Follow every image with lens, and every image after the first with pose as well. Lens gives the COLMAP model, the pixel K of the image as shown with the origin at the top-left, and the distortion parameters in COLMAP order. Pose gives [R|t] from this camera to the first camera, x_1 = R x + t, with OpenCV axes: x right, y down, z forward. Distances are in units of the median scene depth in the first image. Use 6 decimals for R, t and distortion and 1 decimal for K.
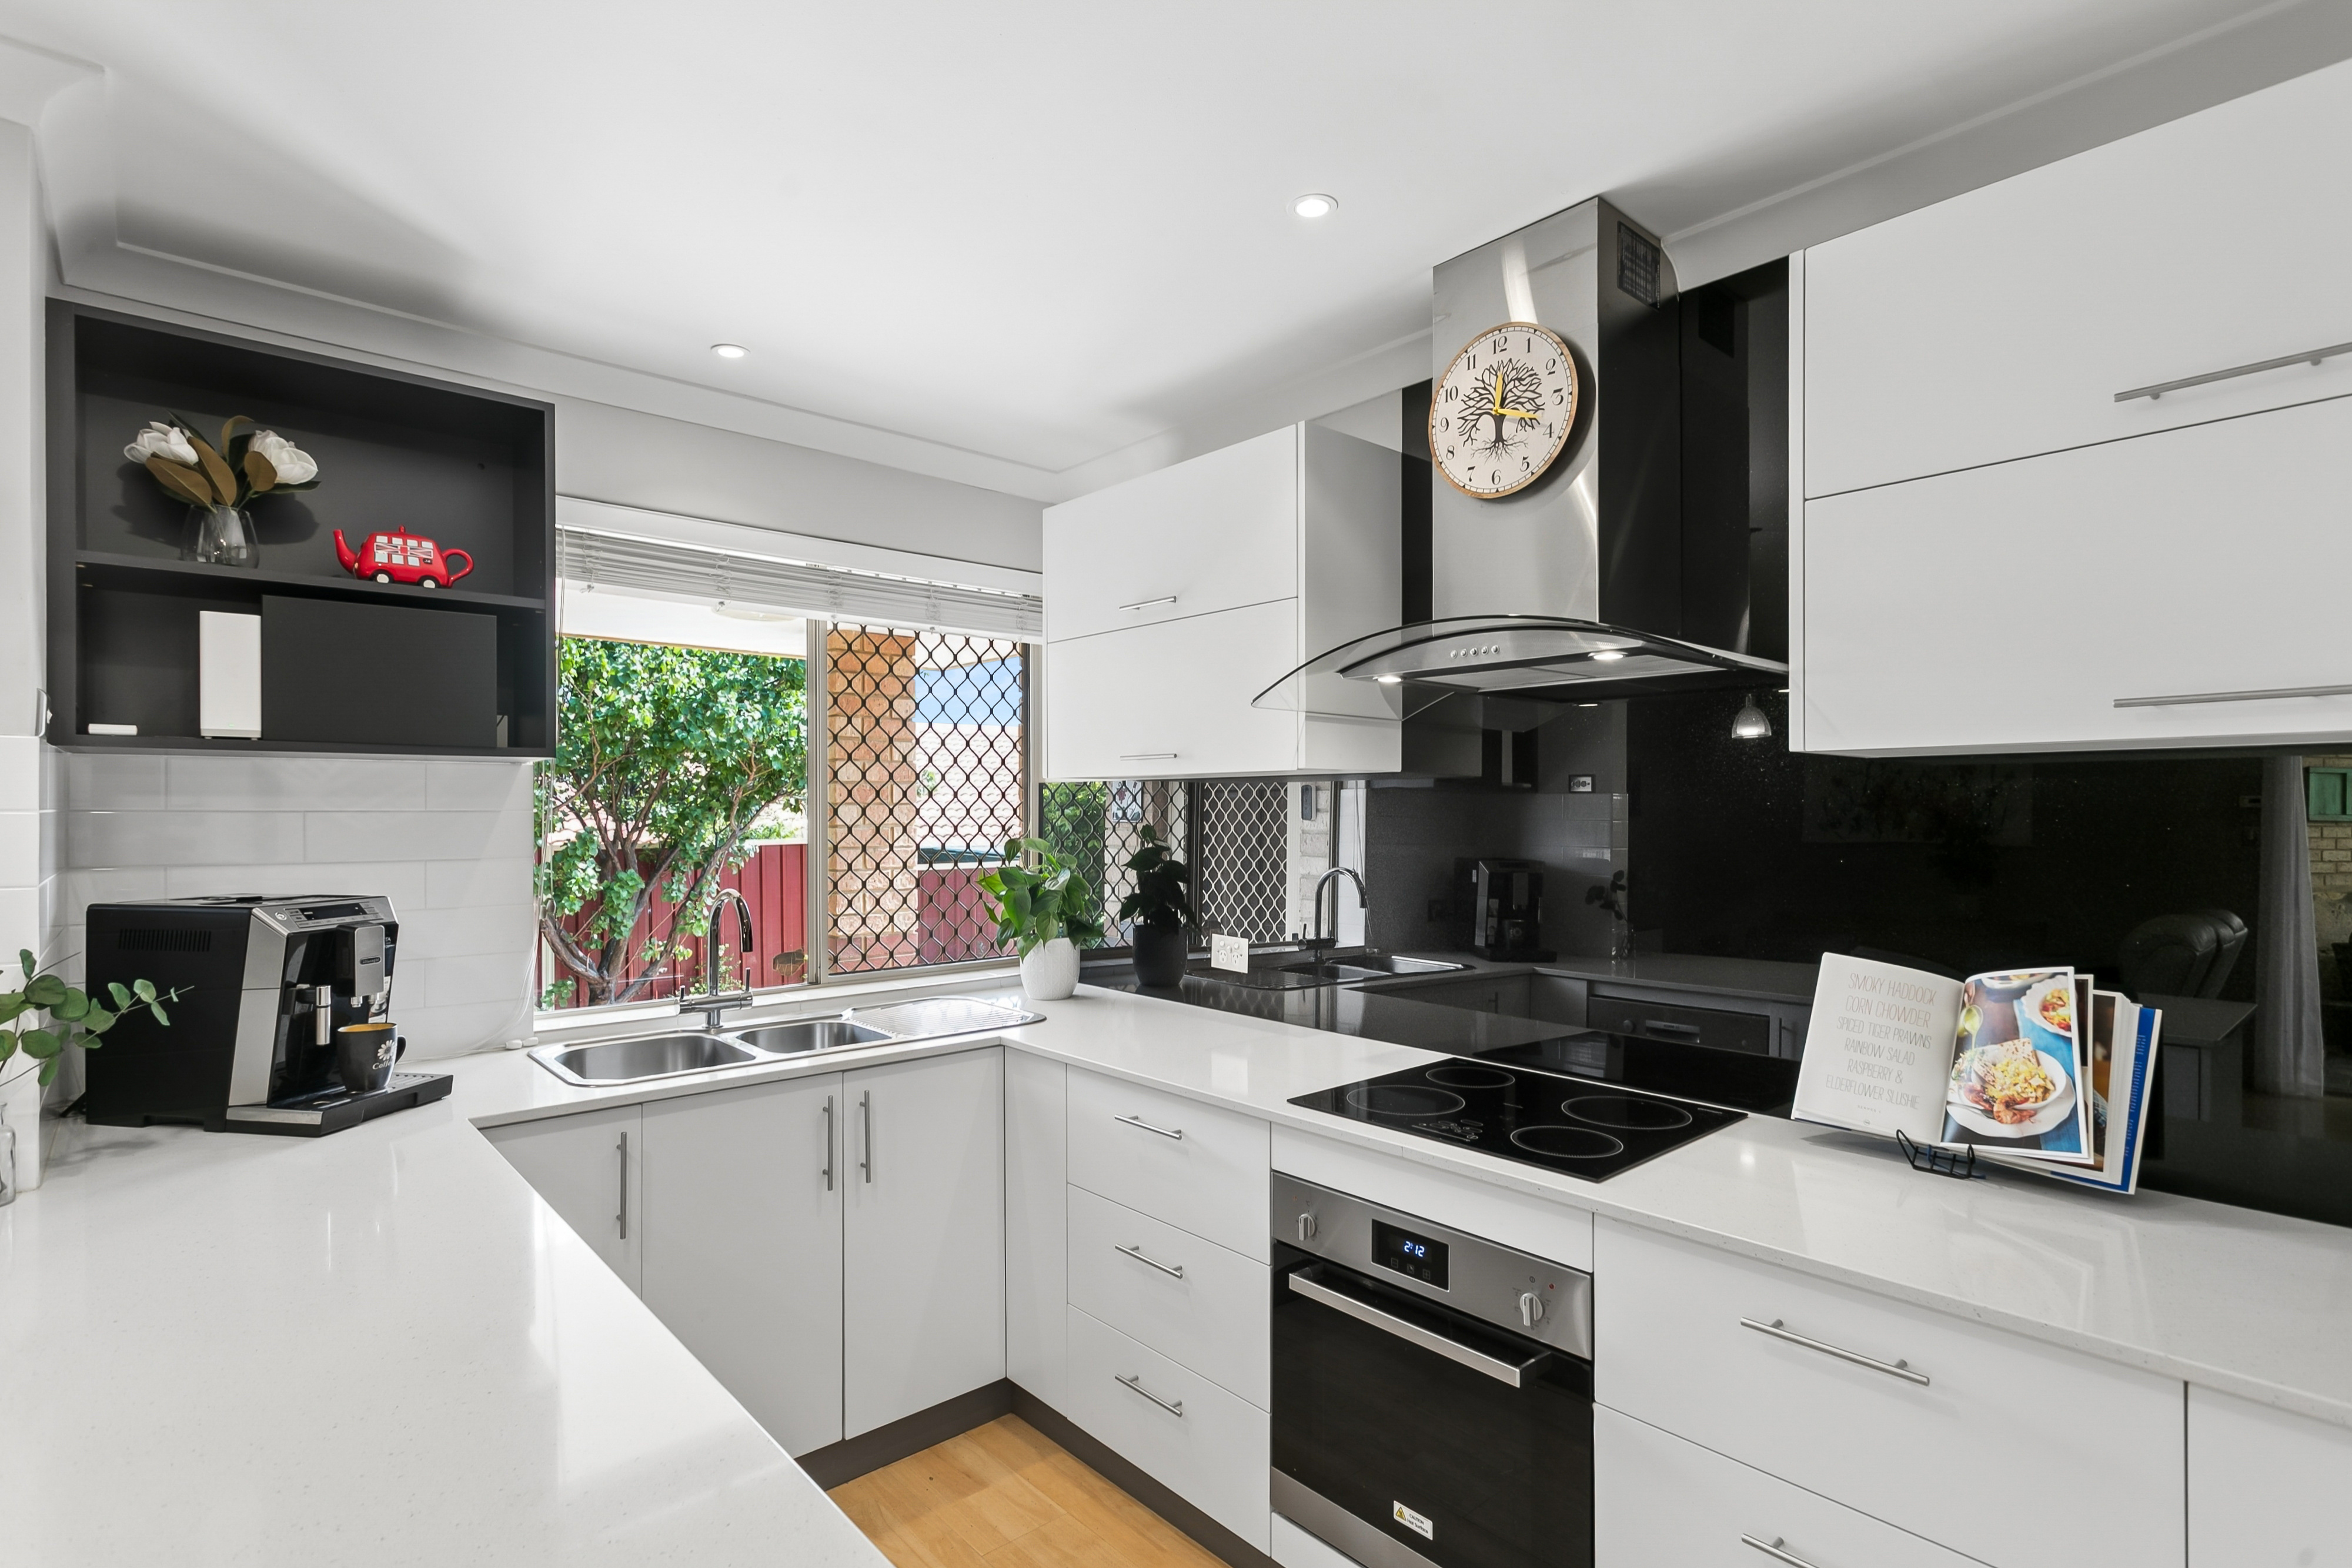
lens RADIAL K [[1137.4, 0, 1176.8], [0, 1137.4, 804.5], [0, 0, 1]] dist [0.011599, 0.000633]
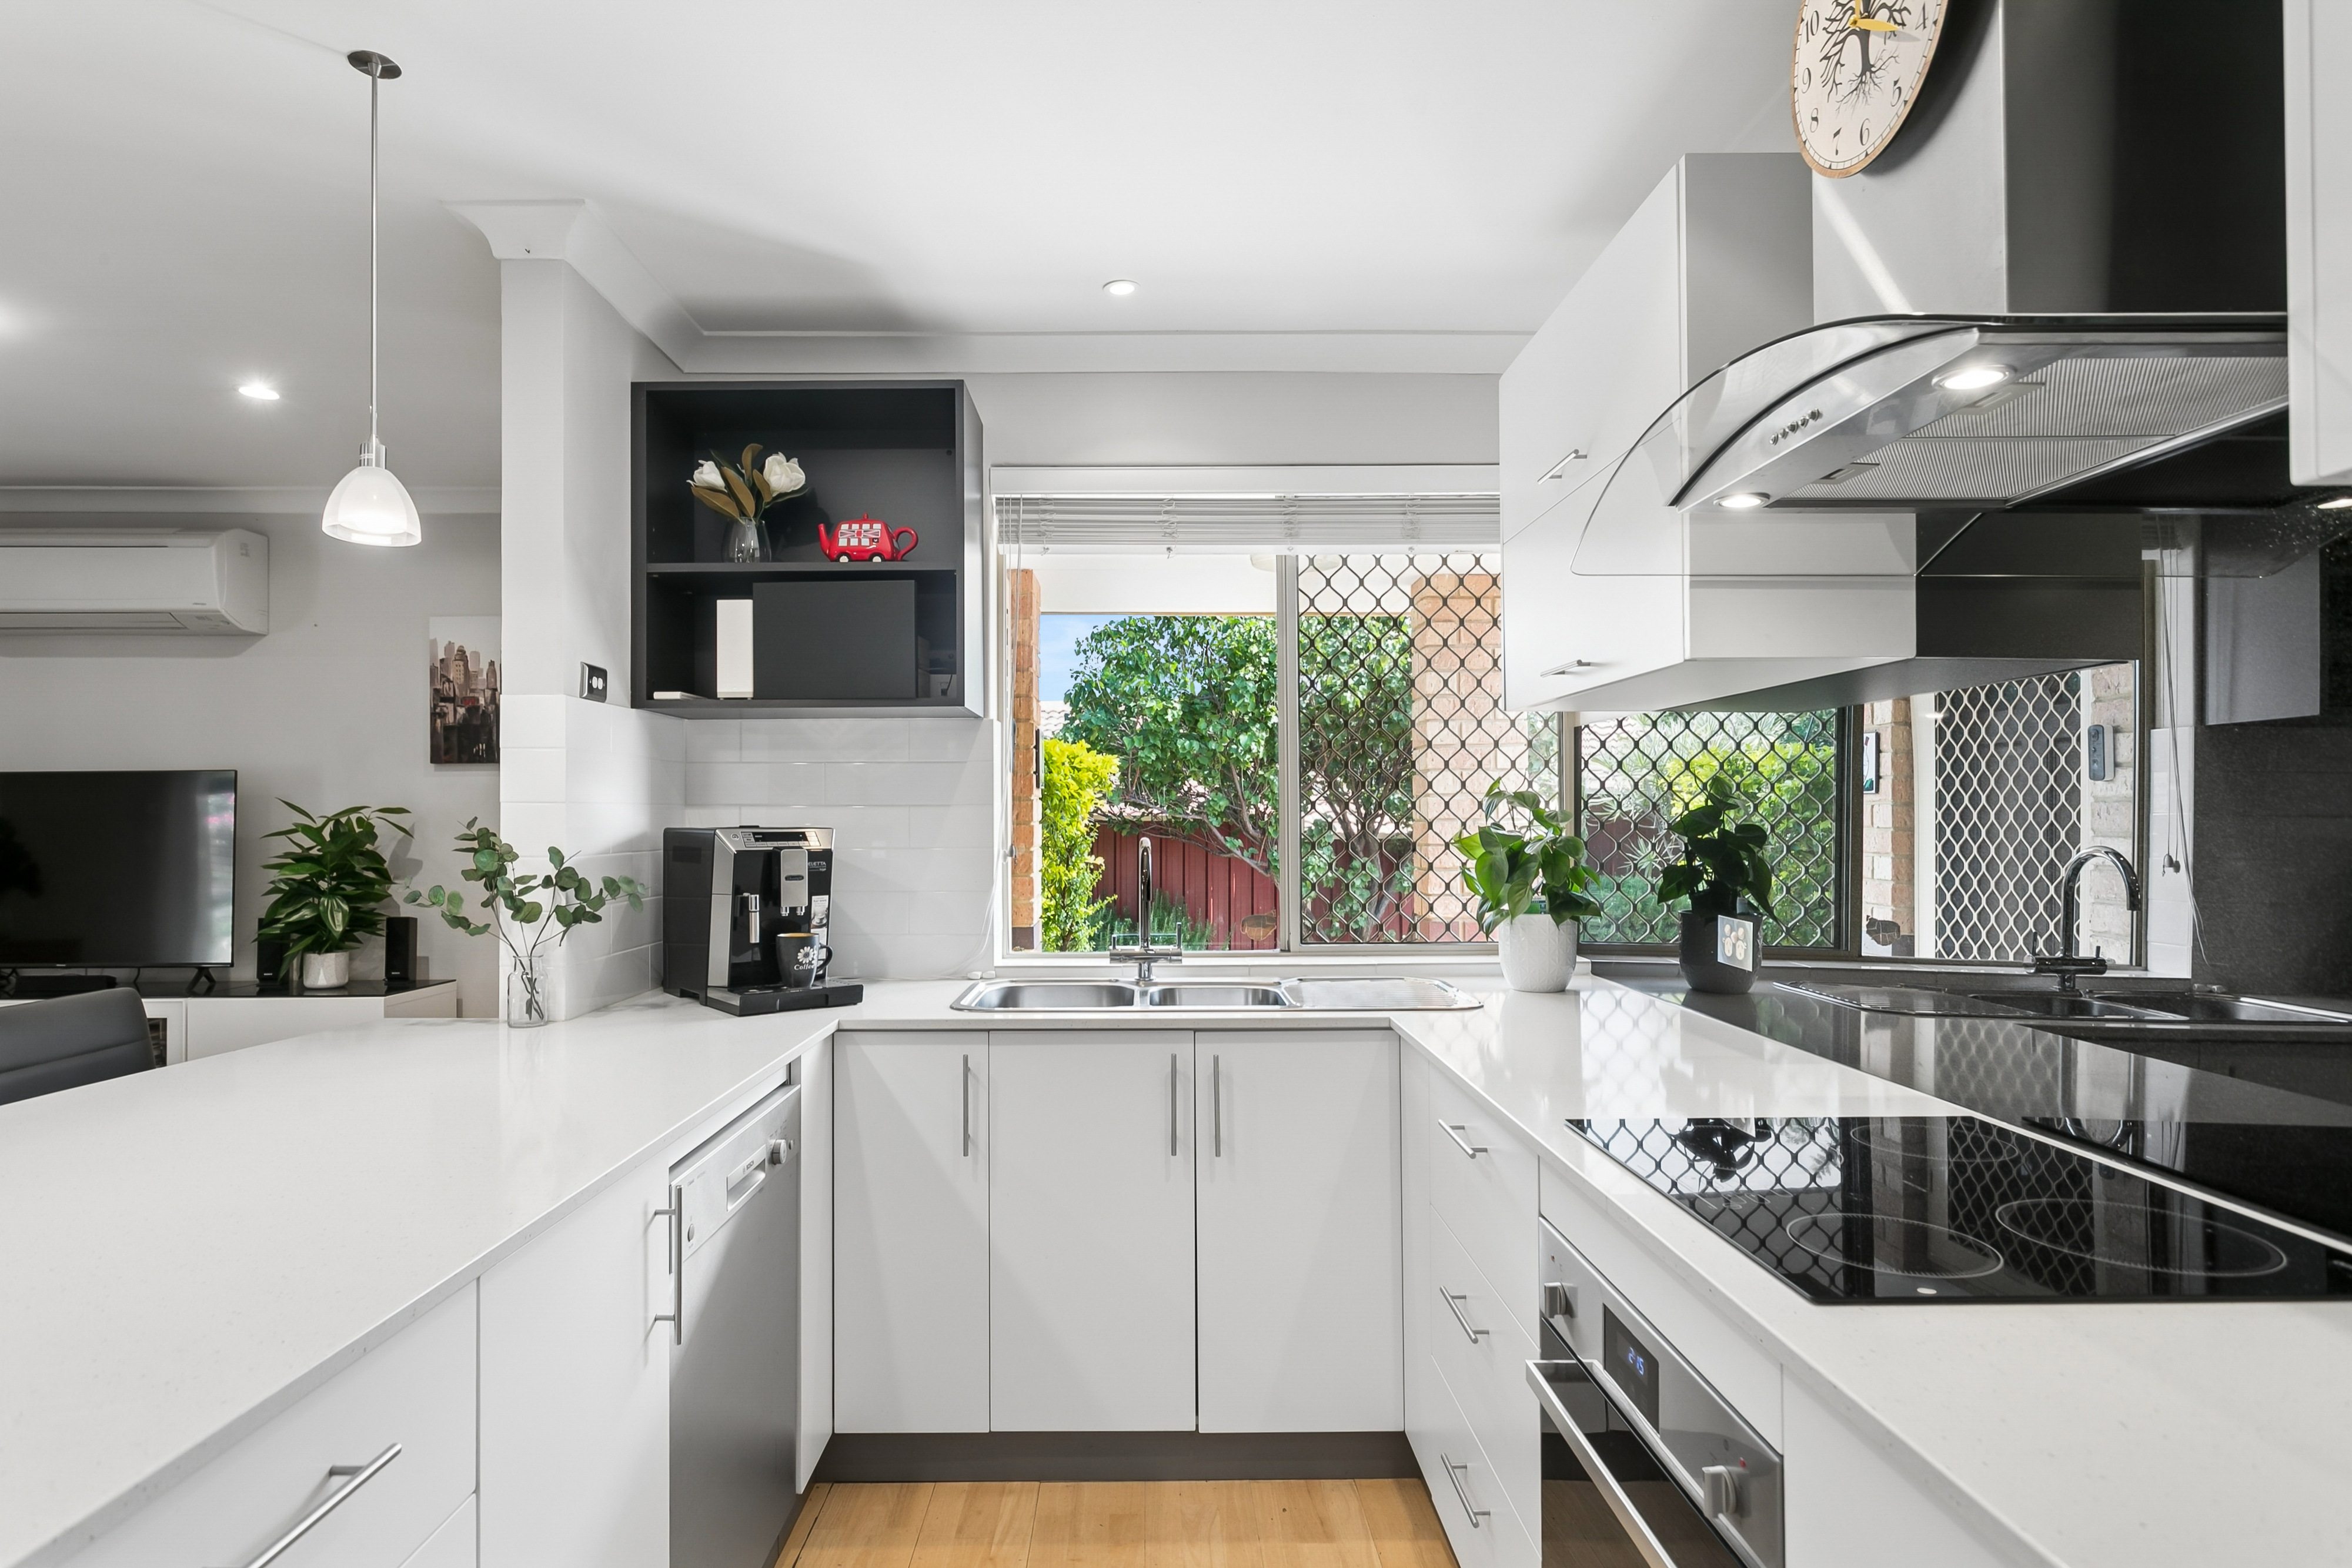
lens RADIAL K [[1260.9, 0, 1159.2], [0, 1260.9, 800.9], [0, 0, 1]] dist [-0.004369, -0.000162]
pose [[0.754770, -0.010132, -0.655911, 0.413336], [0.005752, 0.999944, -0.008828, 0.065849], [0.655964, 0.002891, 0.754786, 0.247011]]
